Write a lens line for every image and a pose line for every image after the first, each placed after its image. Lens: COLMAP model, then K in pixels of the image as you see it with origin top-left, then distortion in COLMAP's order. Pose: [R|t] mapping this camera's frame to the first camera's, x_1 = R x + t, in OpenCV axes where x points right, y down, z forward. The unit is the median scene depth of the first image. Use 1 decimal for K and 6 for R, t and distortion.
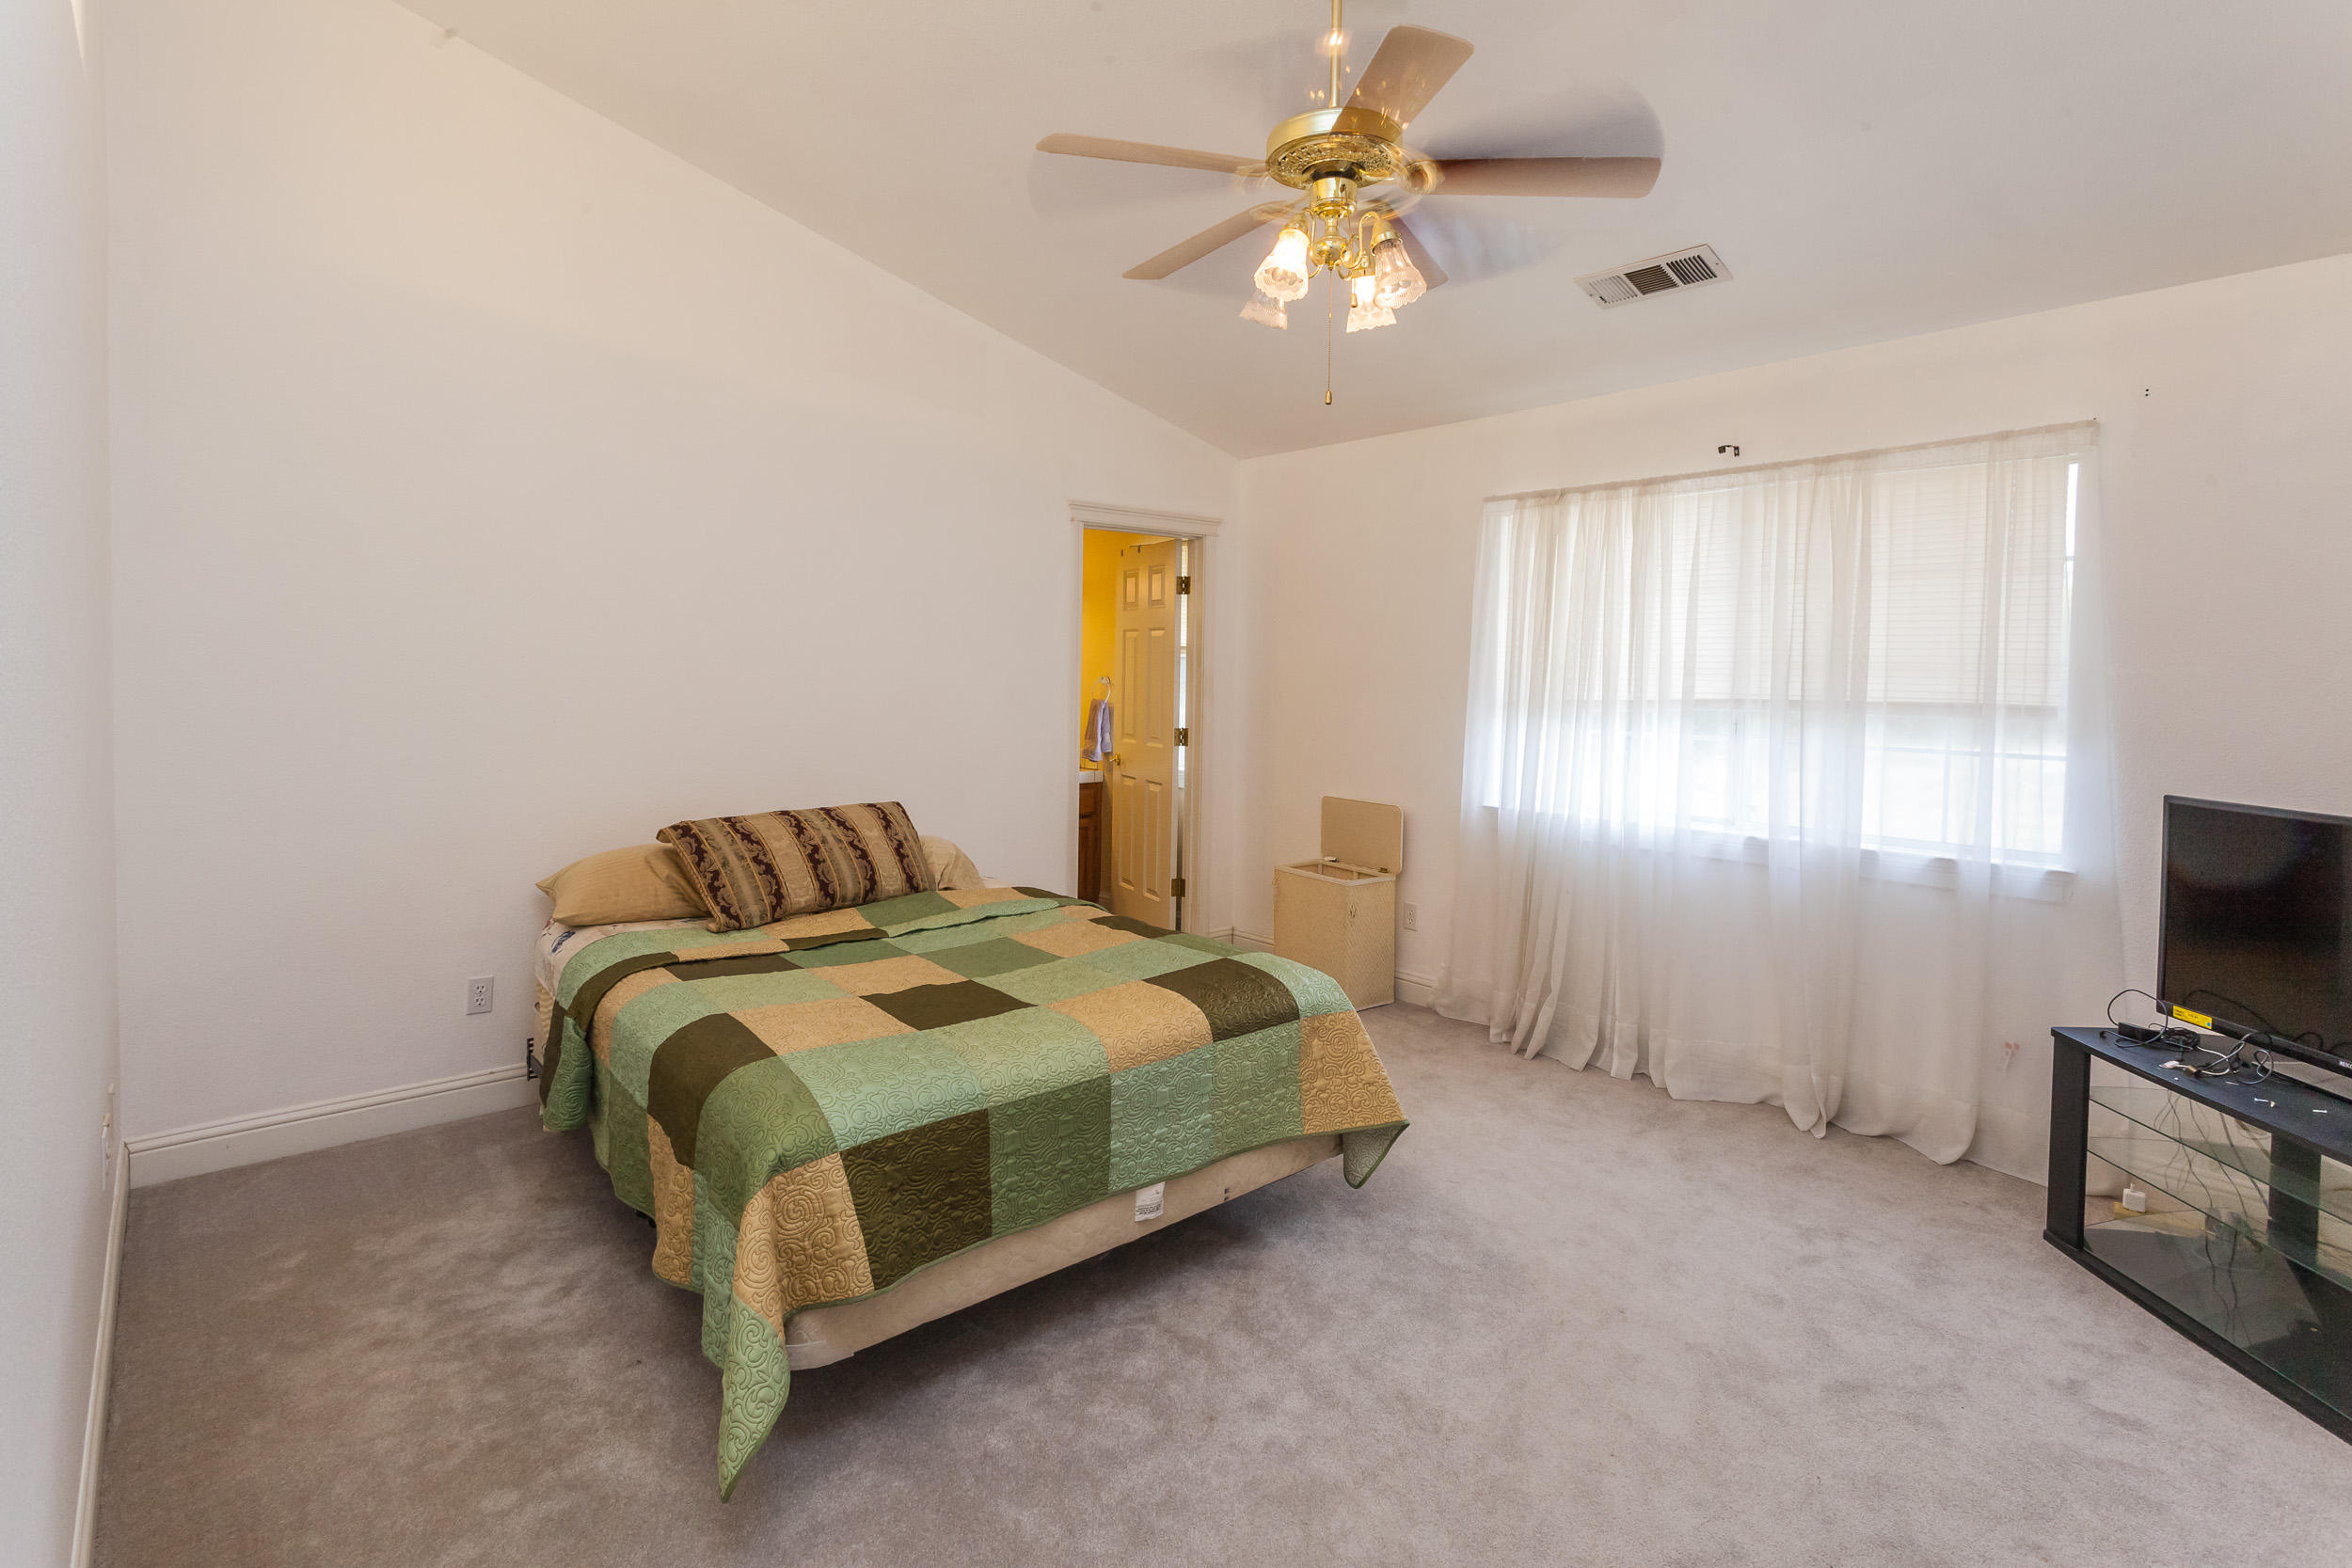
lens RADIAL K [[1158.5, 0, 1171.8], [0, 1158.5, 739.4], [0, 0, 1]] dist [0.004064, 0.000487]
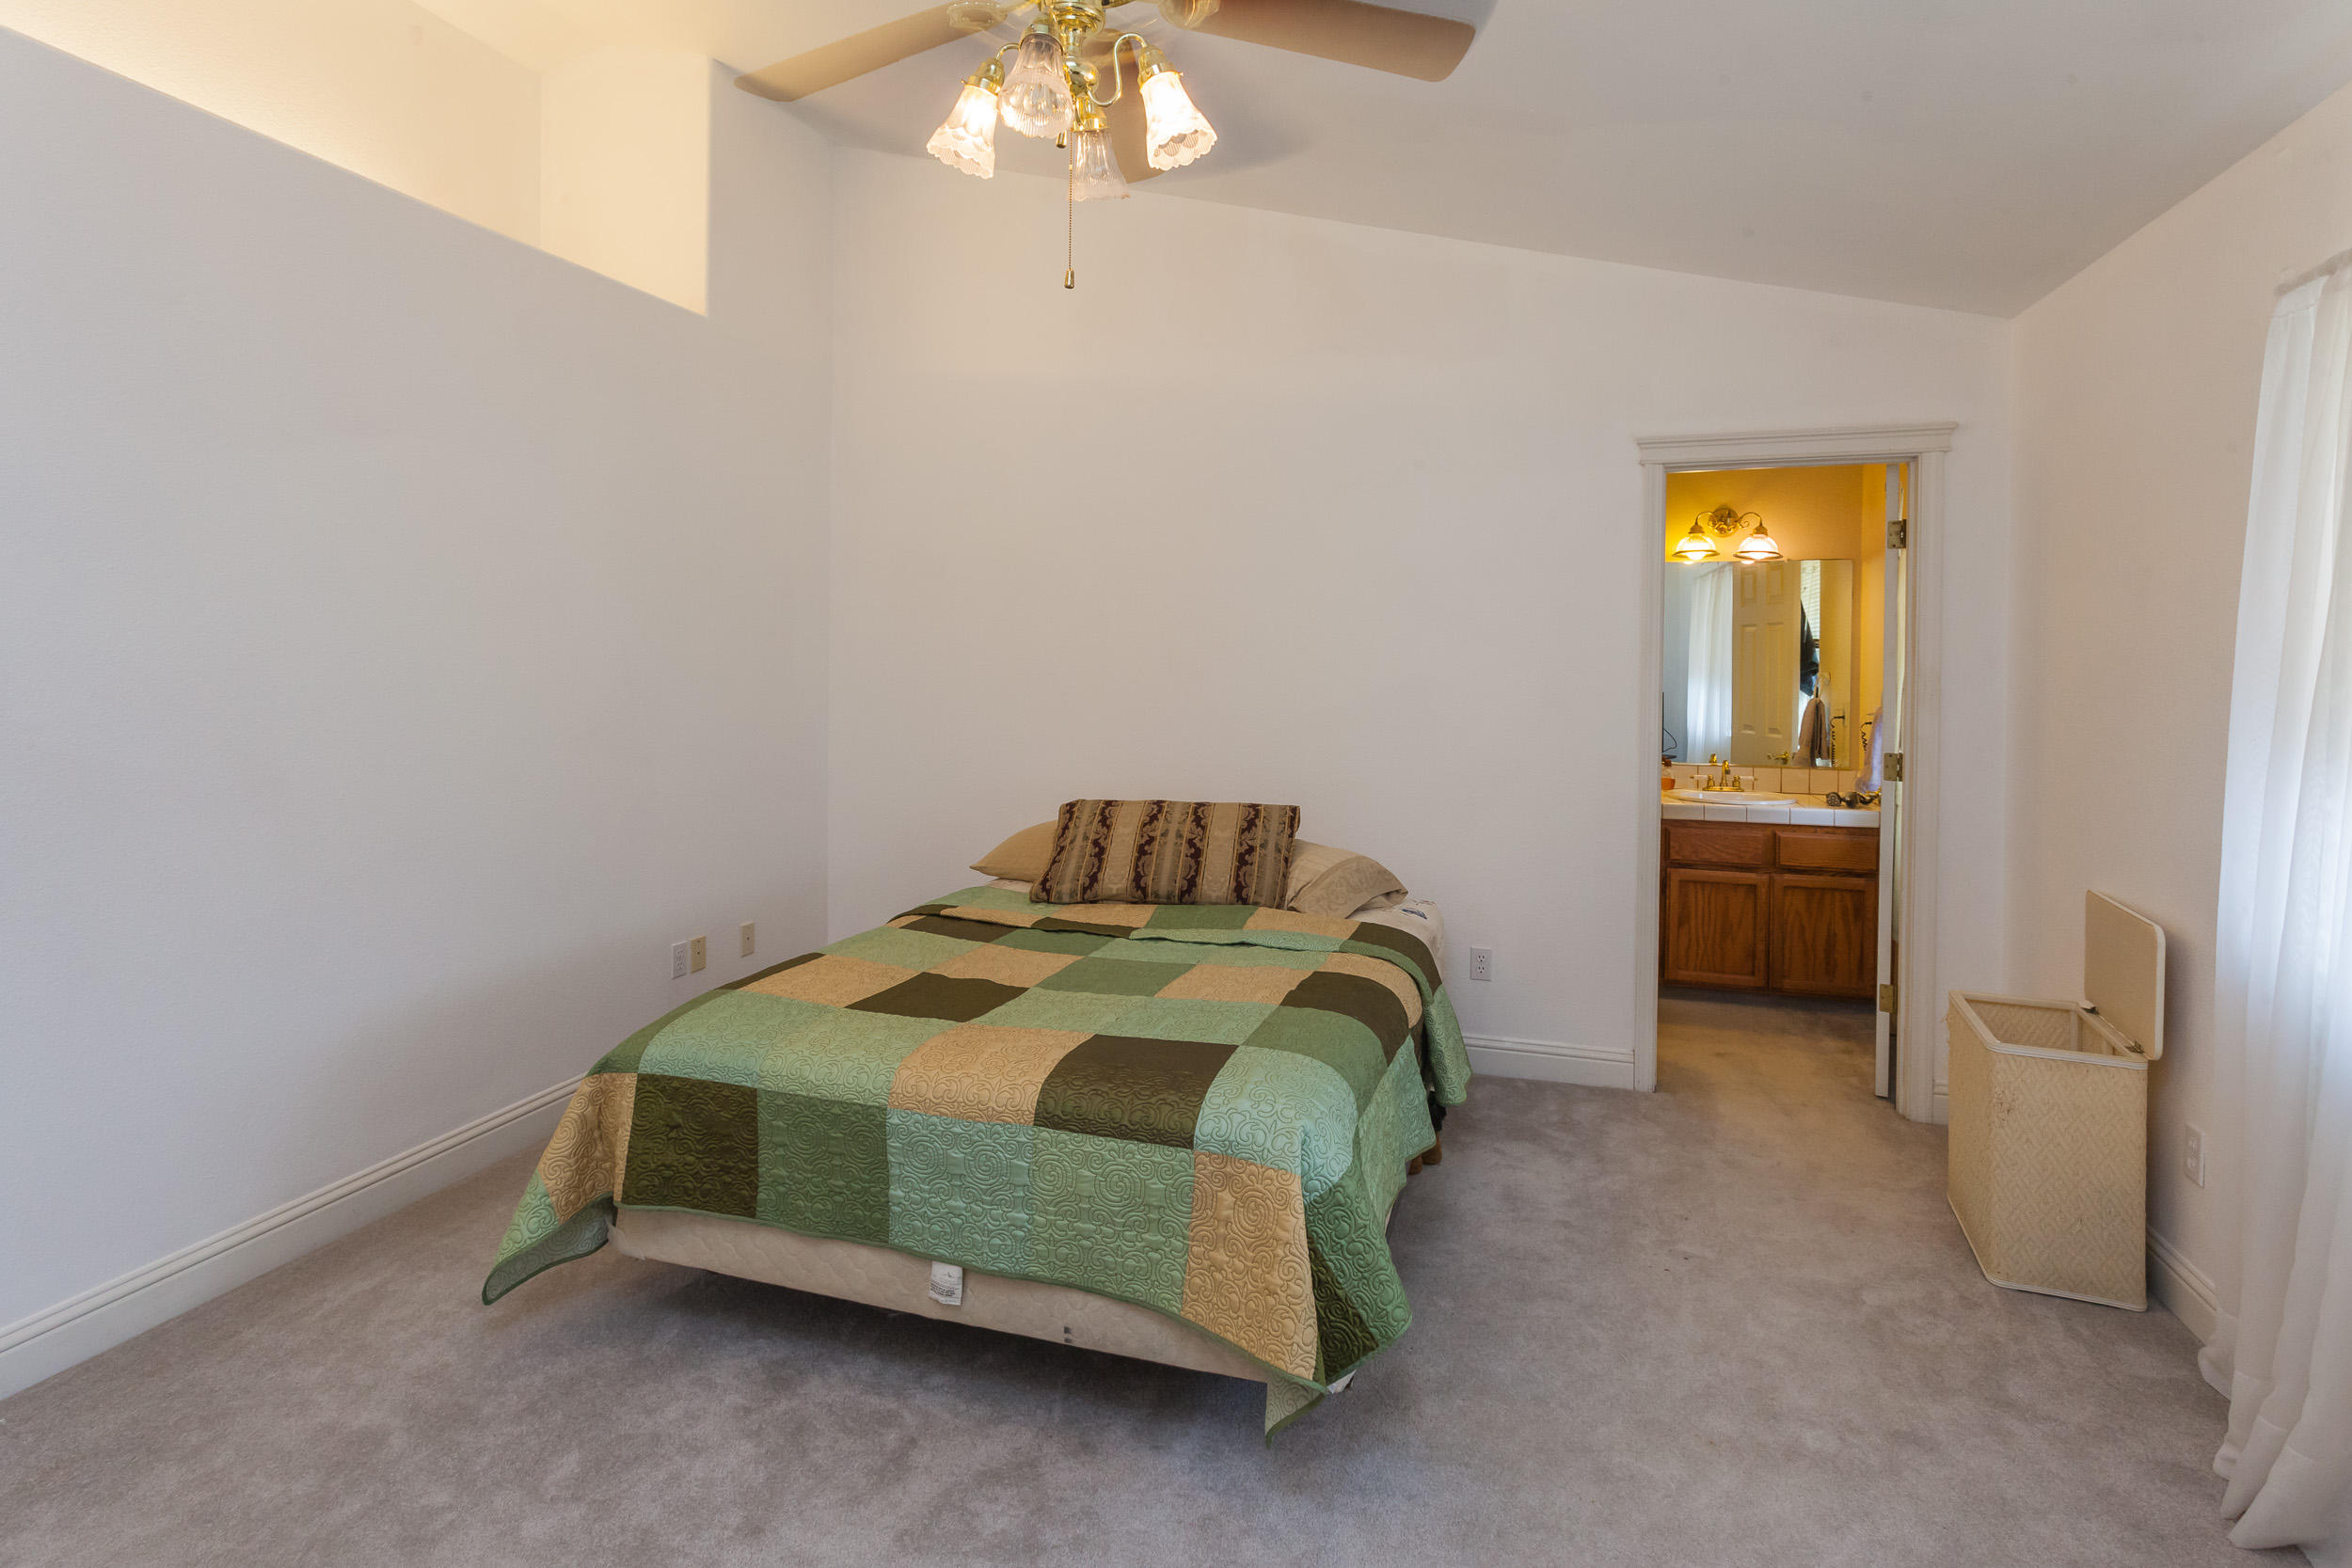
lens RADIAL K [[1184.4, 0, 1175.4], [0, 1184.4, 699.5], [0, 0, 1]] dist [0.001697, 0.000341]
pose [[0.511880, 0.022945, -0.858750, 0.731836], [-0.056251, 0.998393, -0.006854, -0.026320], [0.857213, 0.051814, 0.512348, 0.622307]]
